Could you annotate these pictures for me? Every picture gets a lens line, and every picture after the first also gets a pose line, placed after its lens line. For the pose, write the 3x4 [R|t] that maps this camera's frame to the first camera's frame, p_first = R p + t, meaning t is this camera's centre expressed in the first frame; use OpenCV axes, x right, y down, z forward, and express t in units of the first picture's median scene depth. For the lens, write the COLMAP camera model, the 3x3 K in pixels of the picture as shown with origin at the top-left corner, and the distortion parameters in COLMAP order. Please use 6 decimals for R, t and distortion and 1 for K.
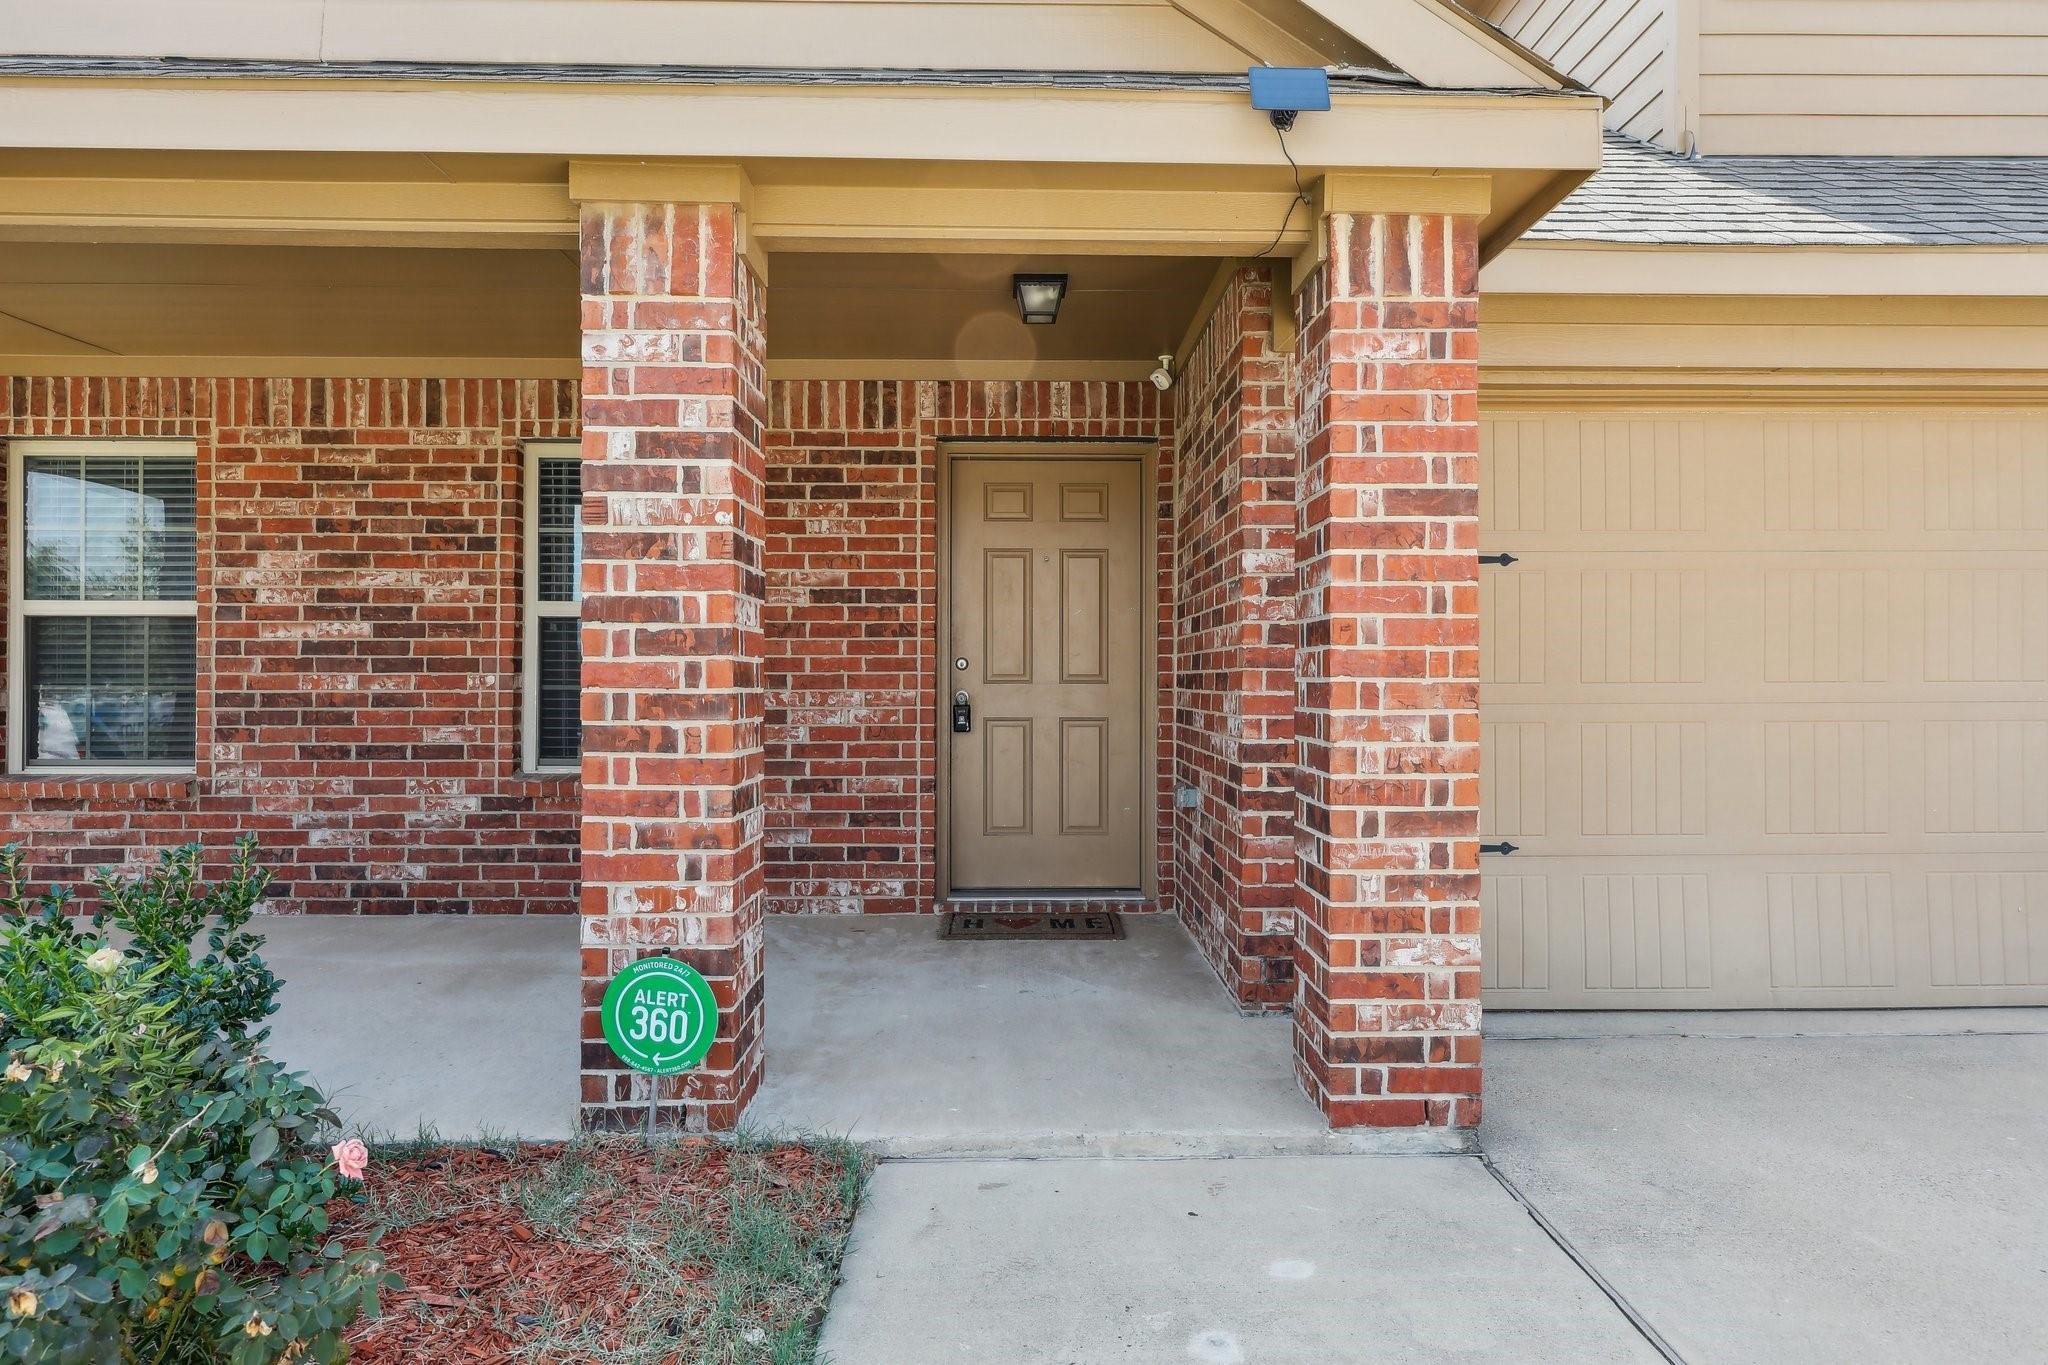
lens RADIAL K [[1186.9, 0, 1023.1], [0, 1186.9, 646.1], [0, 0, 1]] dist [0.004253, 0.004246]
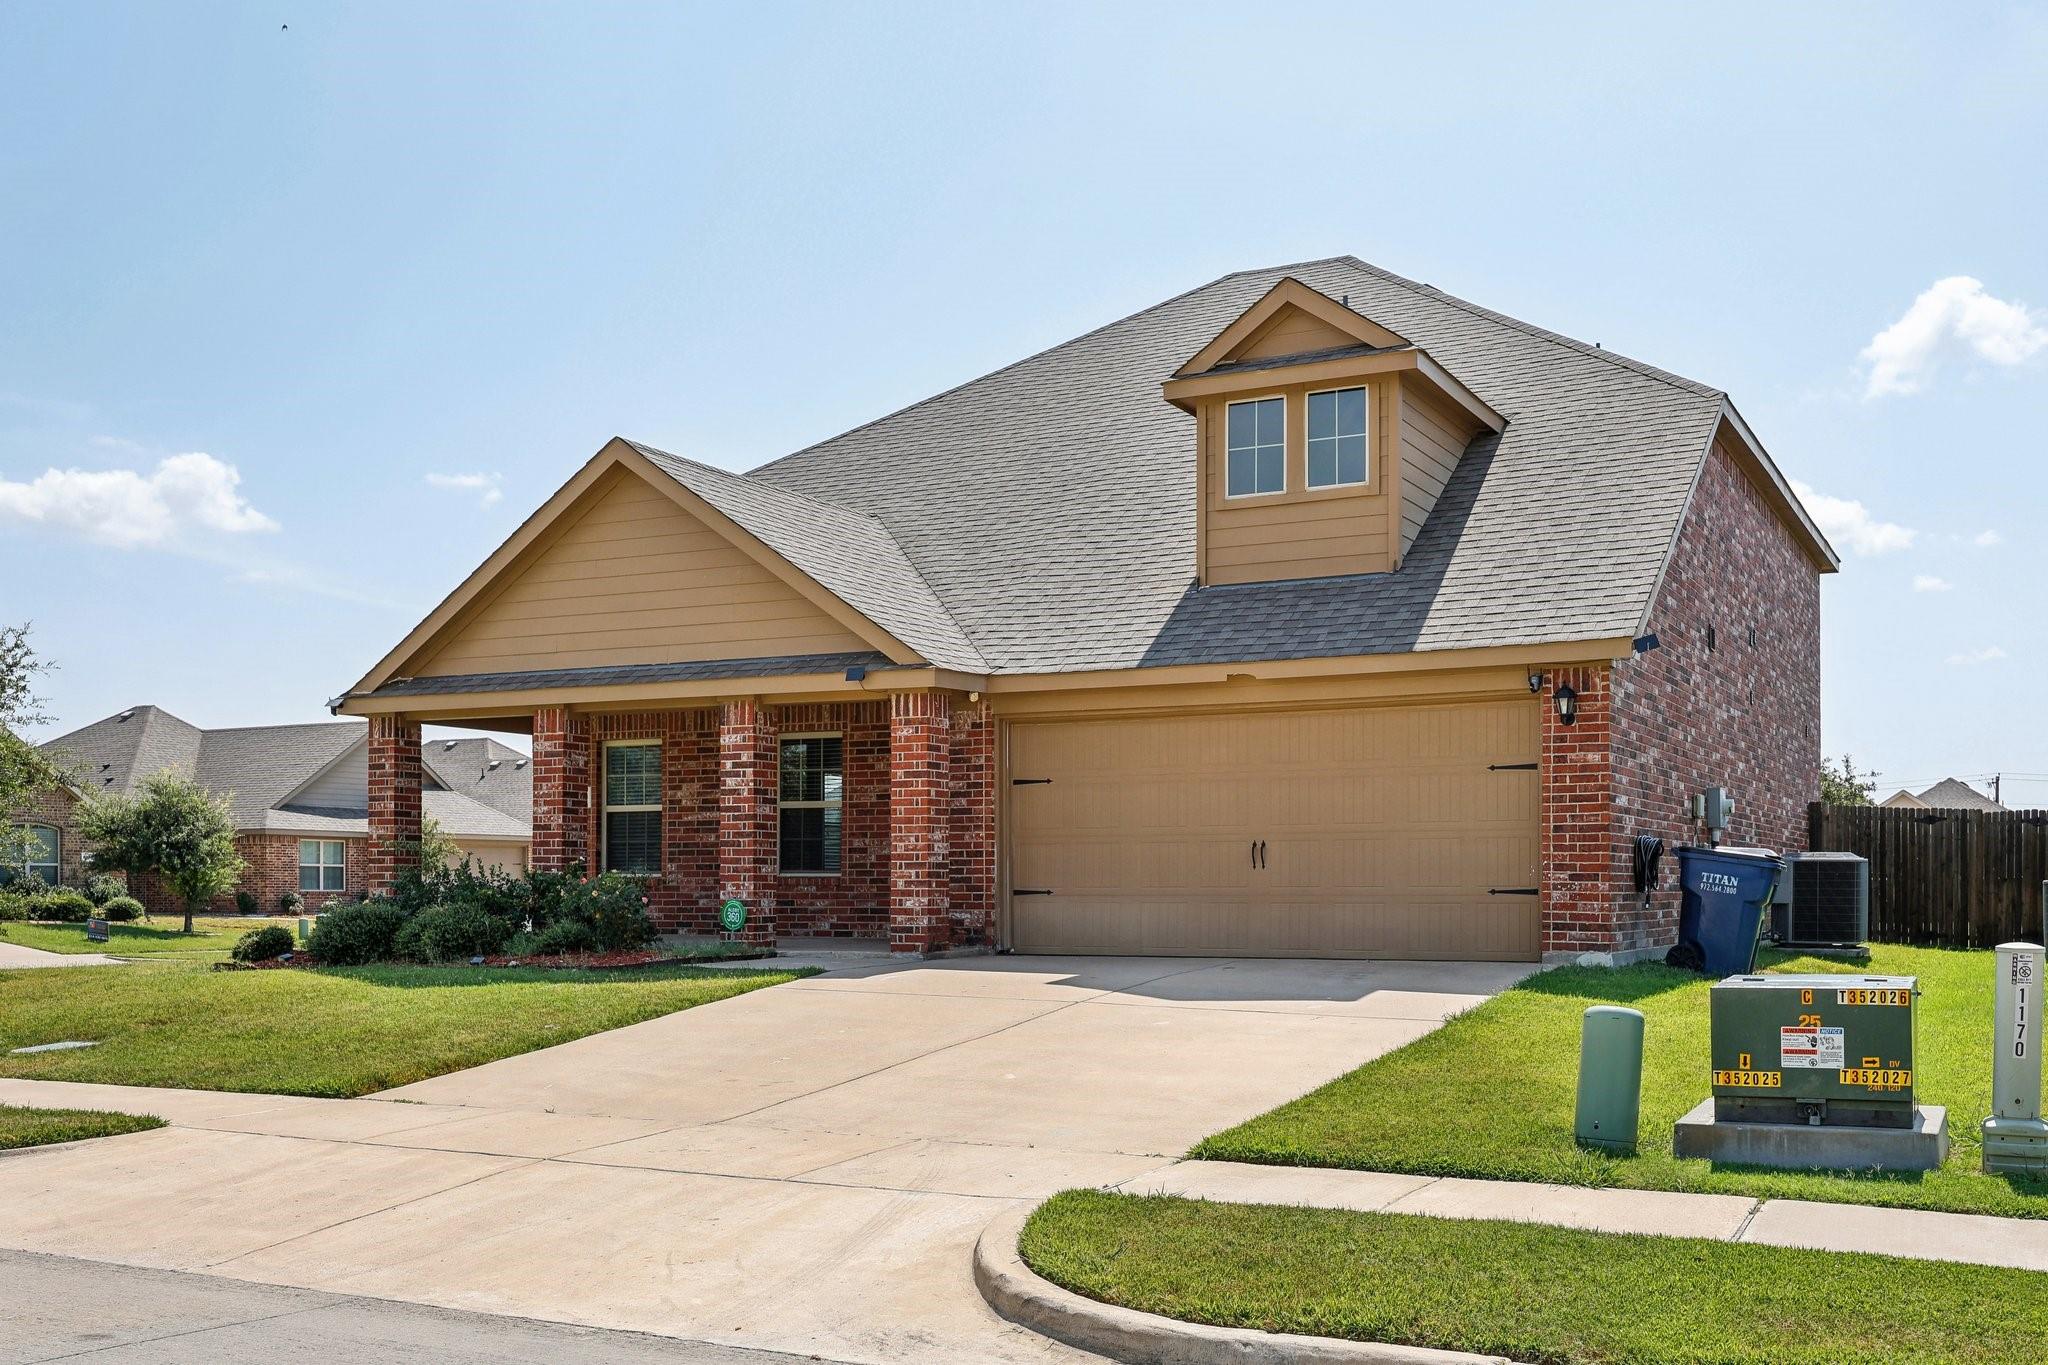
lens RADIAL K [[1991.0, 0, 1024.2], [0, 1991.0, 684.5], [0, 0, 1]] dist [0.004535, 0.000000]
pose [[0.879369, -0.047949, -0.473720, 2.714879], [0.013339, 0.997007, -0.076155, 0.053107], [0.475954, 0.060650, 0.877377, -3.196926]]
